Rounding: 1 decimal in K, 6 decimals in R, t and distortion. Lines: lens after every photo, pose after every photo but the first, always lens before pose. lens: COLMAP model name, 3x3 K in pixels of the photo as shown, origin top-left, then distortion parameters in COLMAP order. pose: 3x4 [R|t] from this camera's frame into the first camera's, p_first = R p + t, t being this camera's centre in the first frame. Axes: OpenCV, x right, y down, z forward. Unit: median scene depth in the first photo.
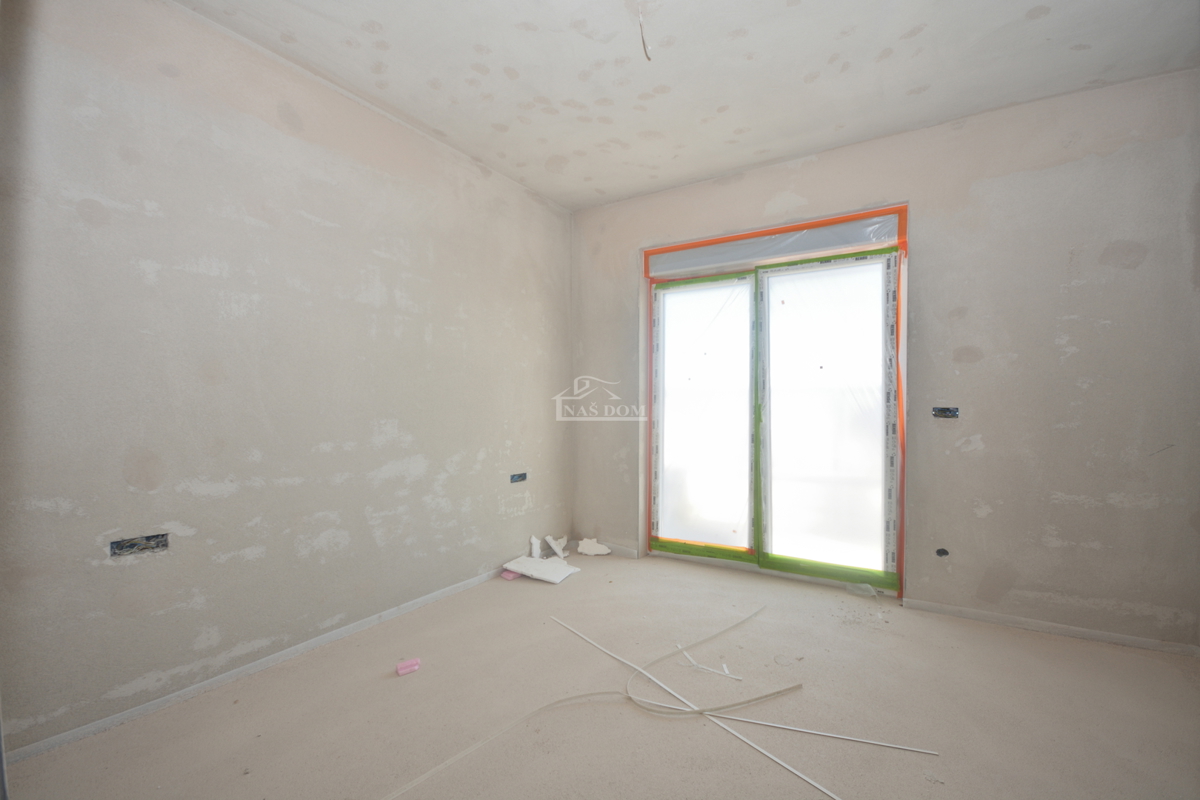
lens RADIAL K [[533.1, 0, 598.4], [0, 533.1, 411.2], [0, 0, 1]] dist [0.001744, 0.000867]
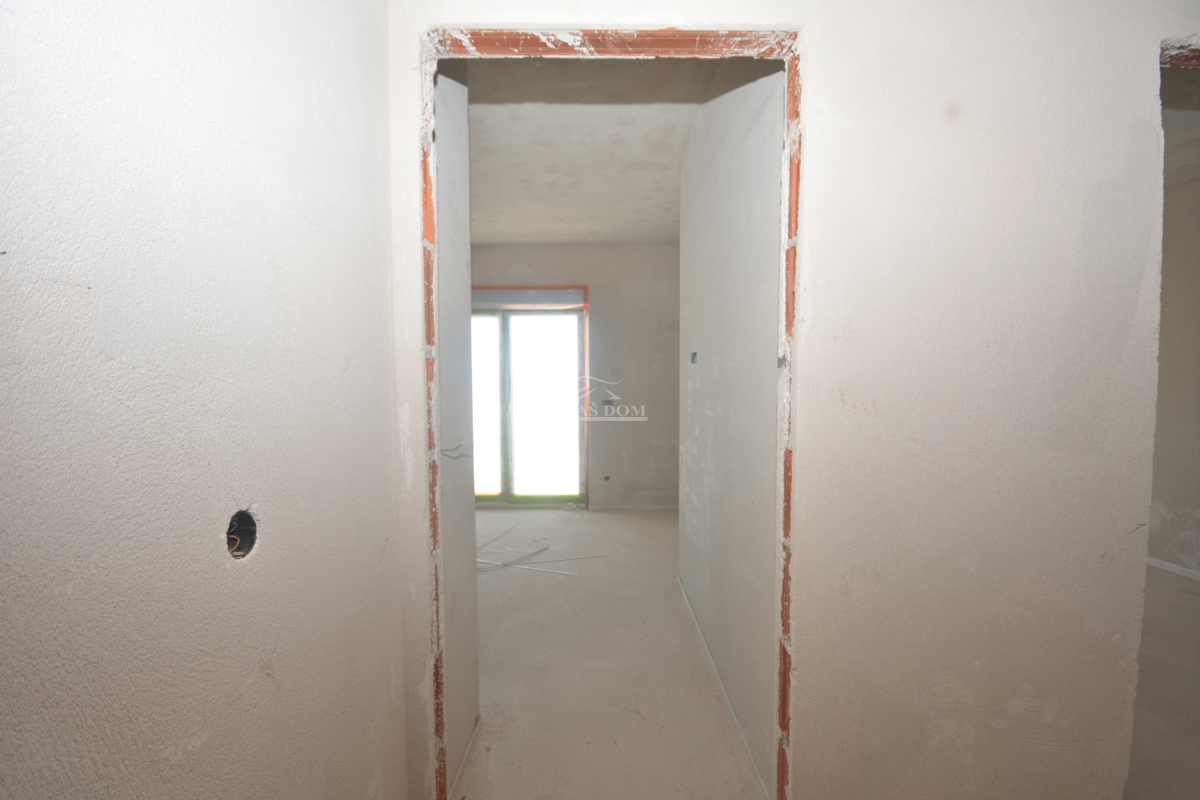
lens RADIAL K [[533.1, 0, 596.9], [0, 533.1, 401.7], [0, 0, 1]] dist [0.001744, 0.000867]
pose [[0.845335, -0.021365, 0.533809, -0.342441], [0.012805, 0.999723, 0.019735, -0.035396], [-0.534083, -0.009848, 0.845375, -0.505578]]
